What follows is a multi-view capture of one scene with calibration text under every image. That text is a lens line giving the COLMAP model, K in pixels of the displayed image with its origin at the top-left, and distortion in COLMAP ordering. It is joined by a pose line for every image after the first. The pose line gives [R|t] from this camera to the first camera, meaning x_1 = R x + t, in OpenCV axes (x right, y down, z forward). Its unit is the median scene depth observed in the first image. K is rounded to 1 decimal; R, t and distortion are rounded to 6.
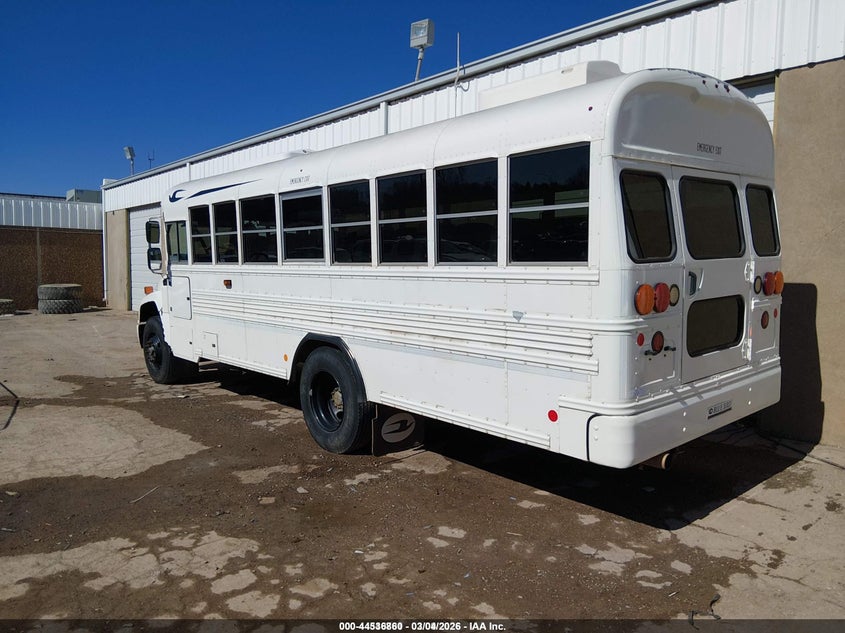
lens RADIAL K [[664.9, 0, 428.0], [0, 664.9, 316.7], [0, 0, 1]] dist [0.009867, -0.047307]
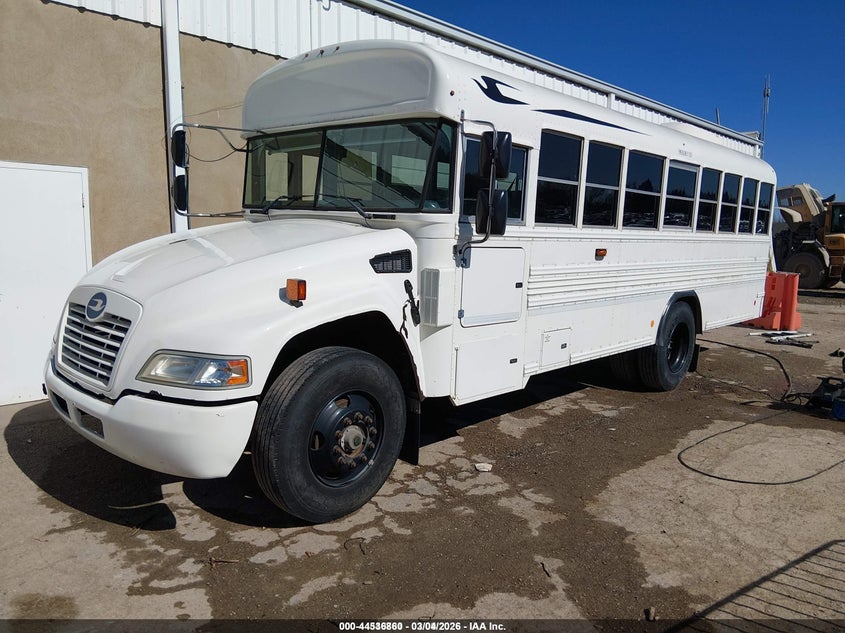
lens RADIAL K [[664.0, 0, 422.5], [0, 664.0, 316.5], [0, 0, 1]] dist [-0.076351, 0.003500]
pose [[-0.091252, -0.146713, 0.984961, -1.079698], [0.044555, 0.987496, 0.151218, -0.106712], [-0.994831, 0.057684, -0.083574, 1.334851]]
